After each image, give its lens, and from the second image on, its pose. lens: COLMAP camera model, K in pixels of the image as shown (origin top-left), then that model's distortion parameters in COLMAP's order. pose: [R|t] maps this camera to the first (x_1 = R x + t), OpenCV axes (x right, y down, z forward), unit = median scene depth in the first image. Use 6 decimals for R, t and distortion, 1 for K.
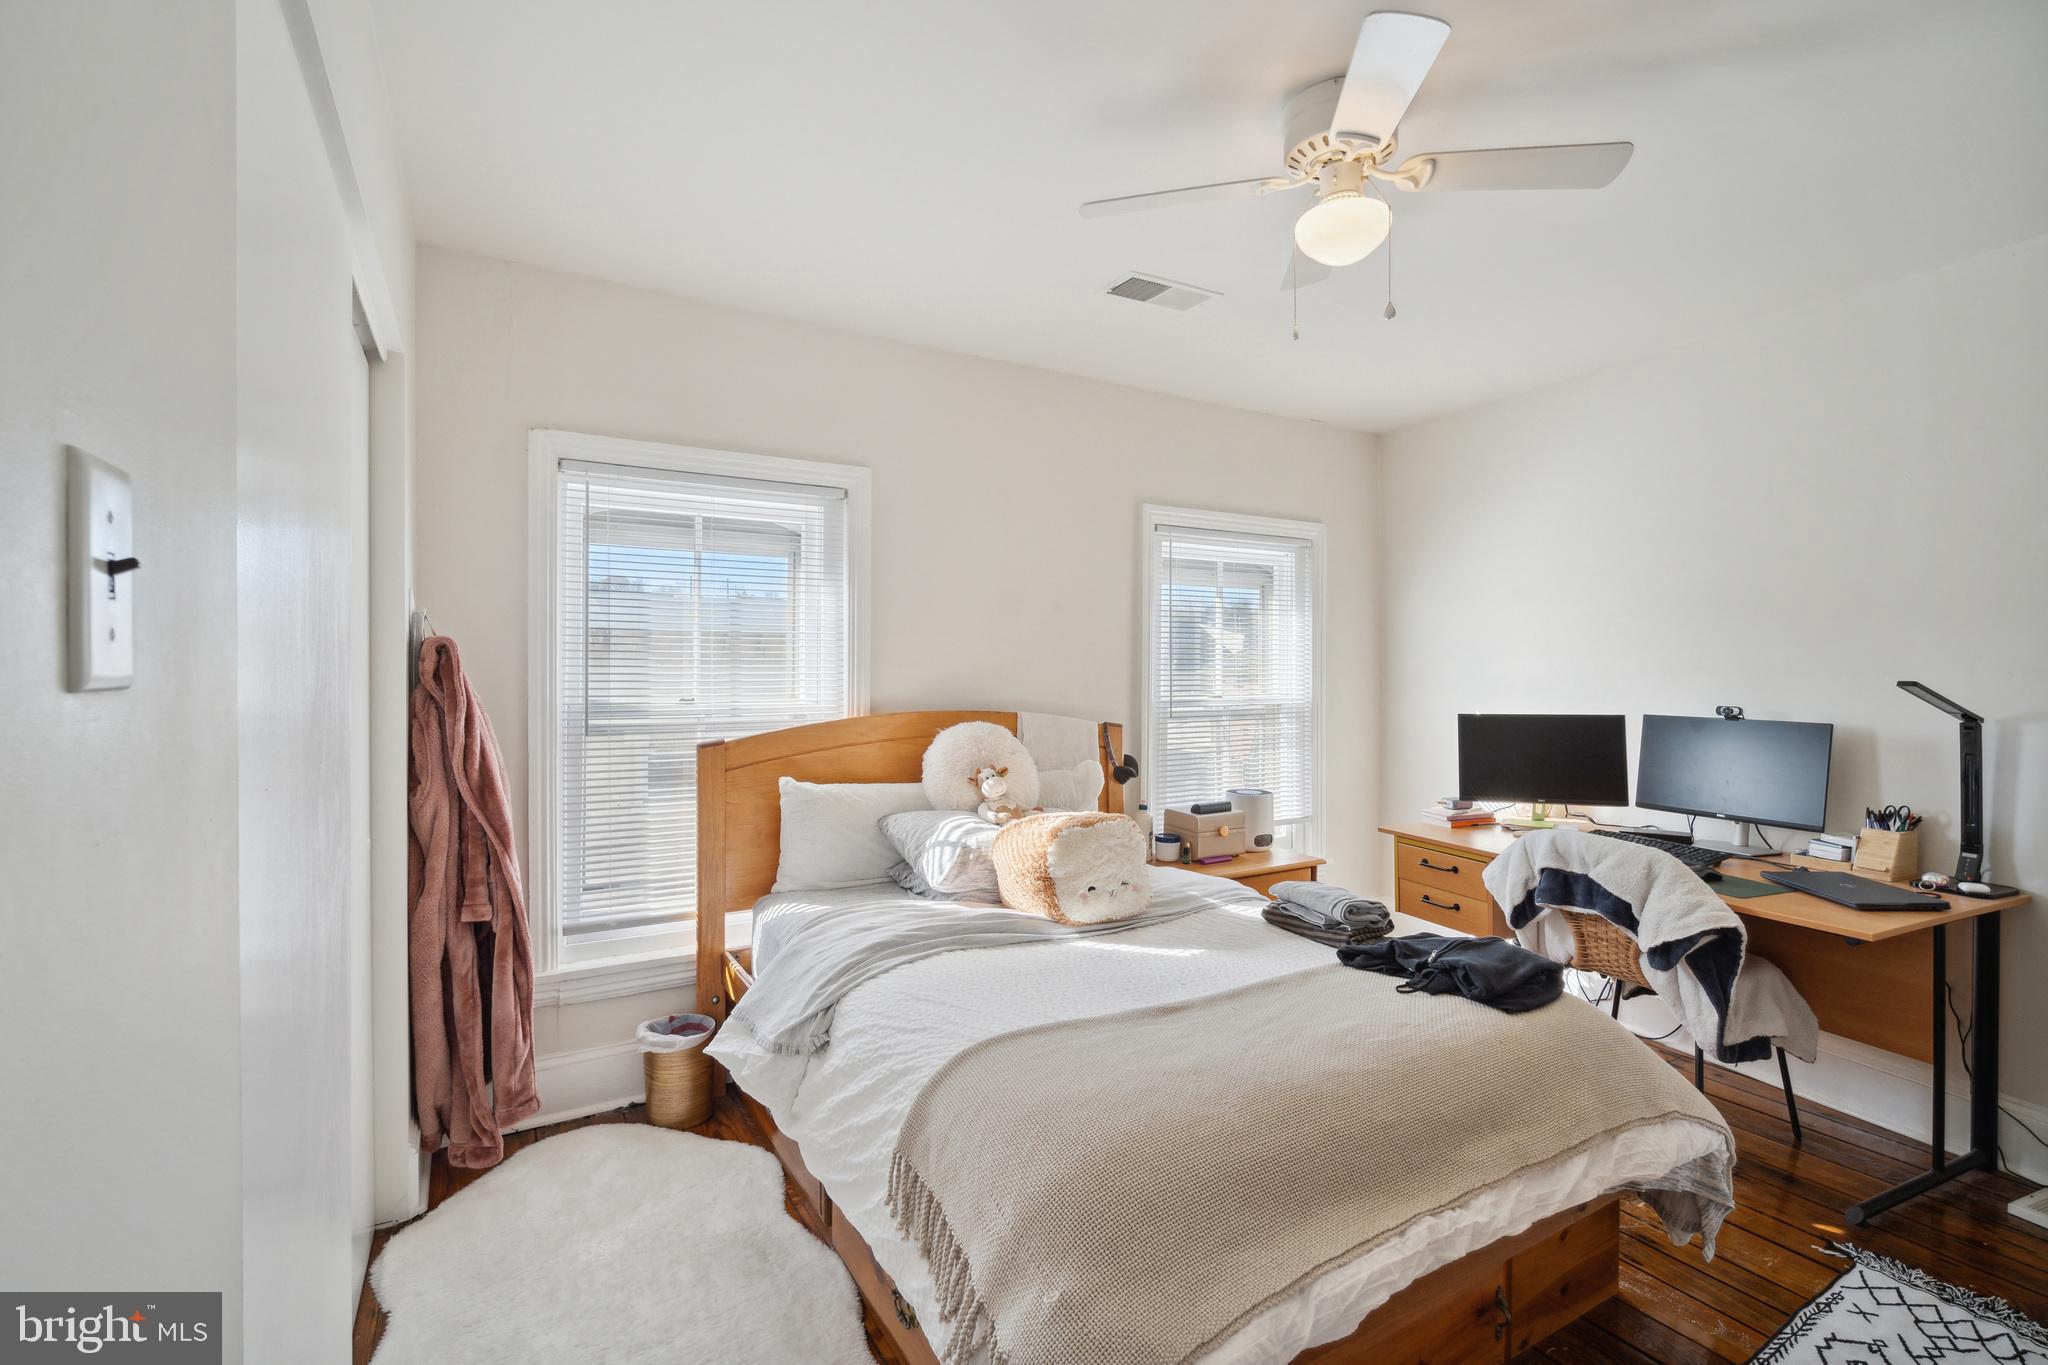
lens RADIAL K [[971.6, 0, 1024.1], [0, 971.6, 657.3], [0, 0, 1]] dist [-0.014844, -0.000088]
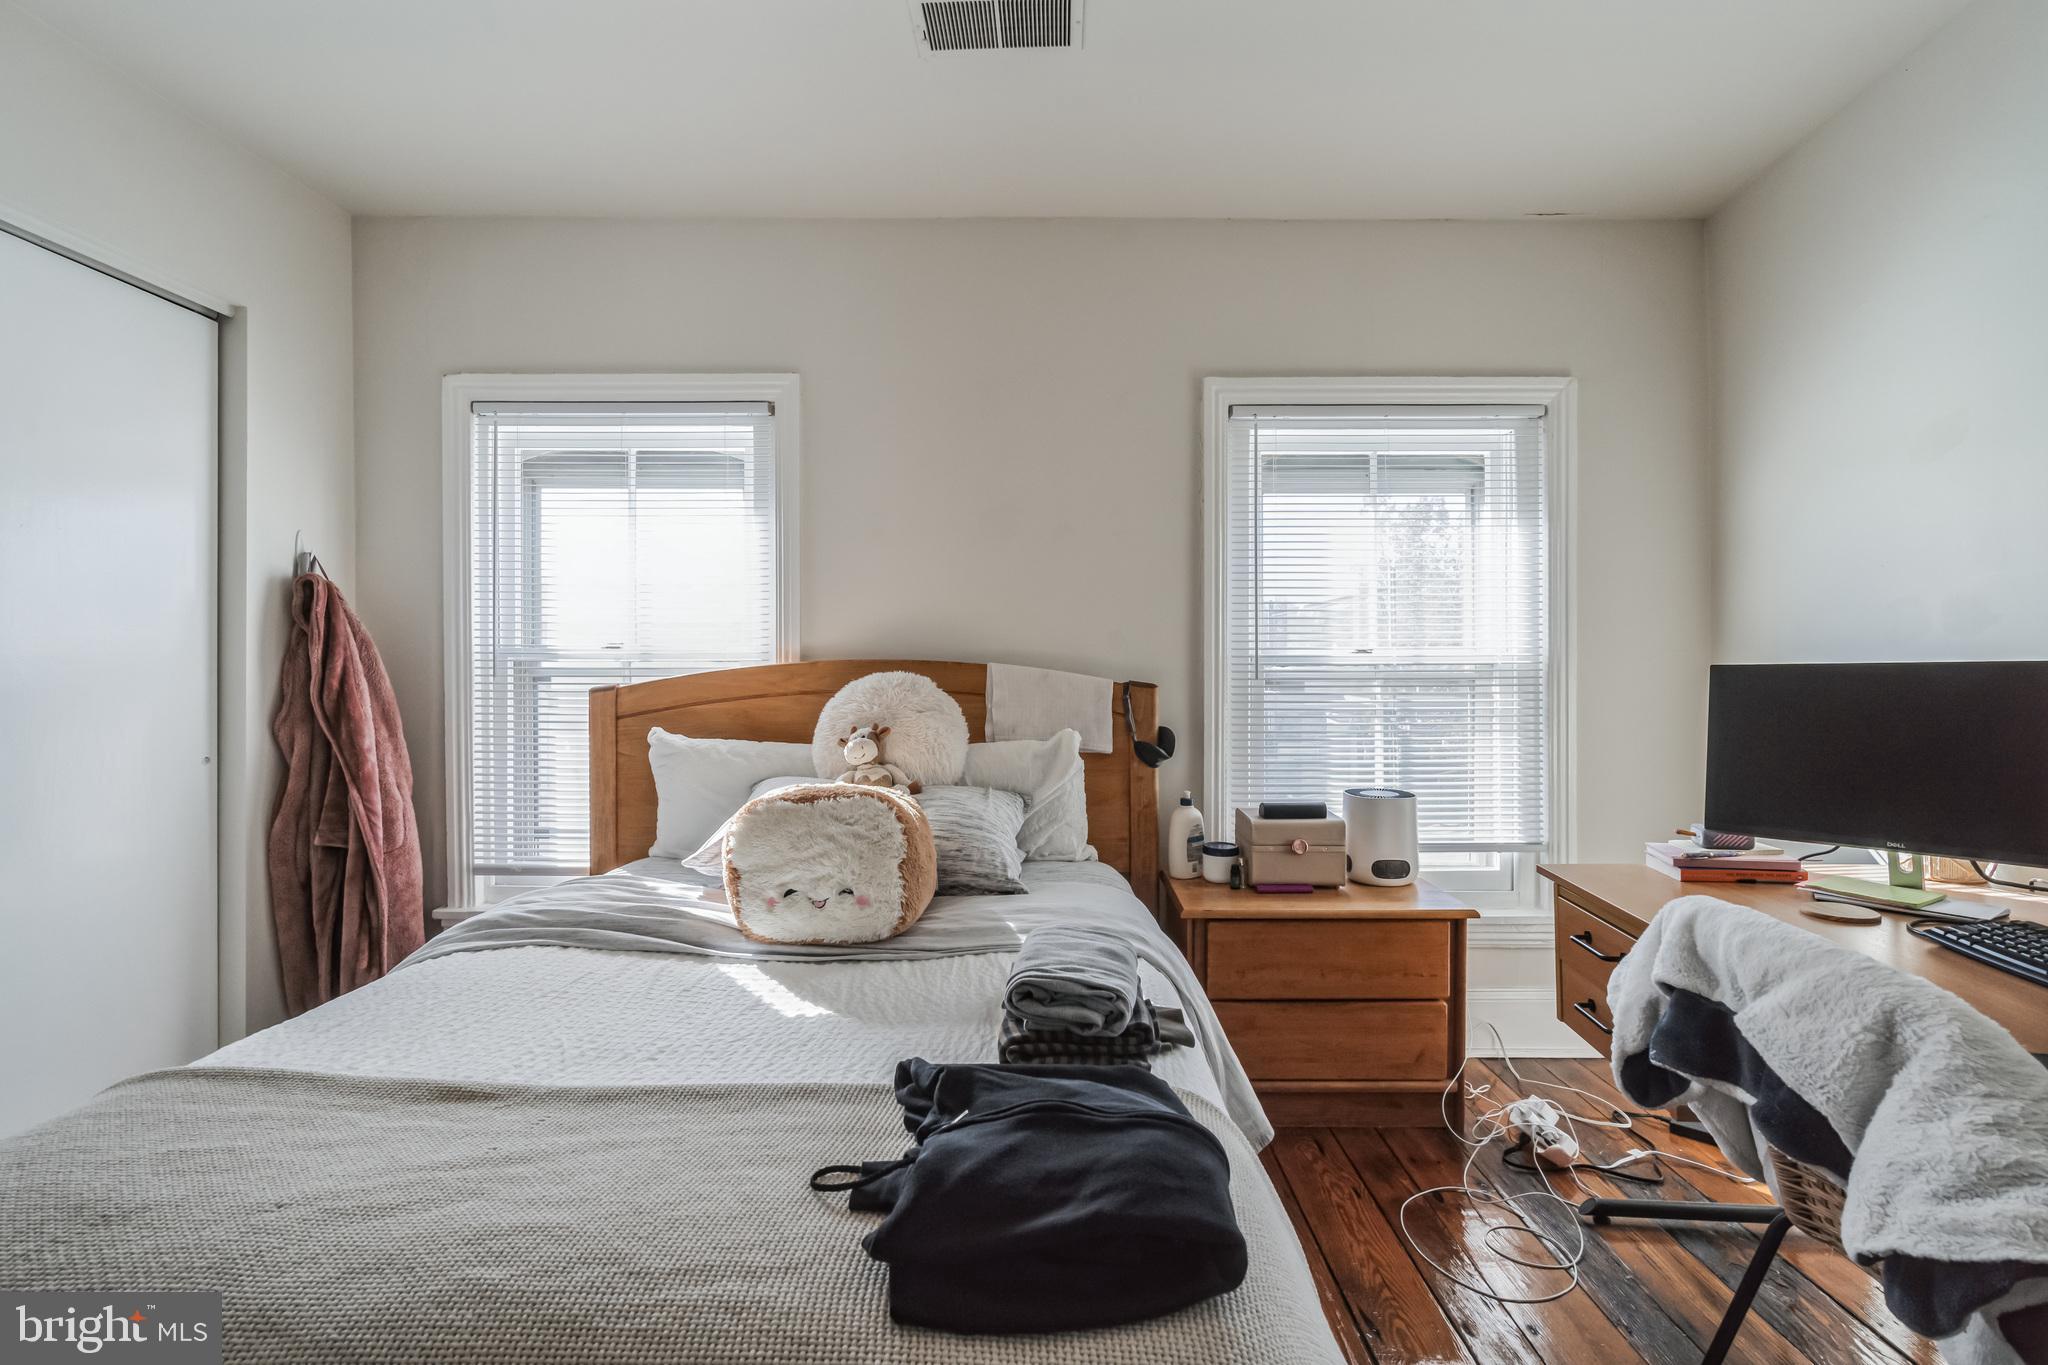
lens RADIAL K [[919.3, 0, 1029.1], [0, 919.3, 665.7], [0, 0, 1]] dist [-0.010767, 0.000204]
pose [[0.845274, -0.004996, -0.534310, 0.487299], [0.006171, 0.999981, 0.000414, 0.068452], [0.534298, -0.003647, 0.845288, 0.469898]]
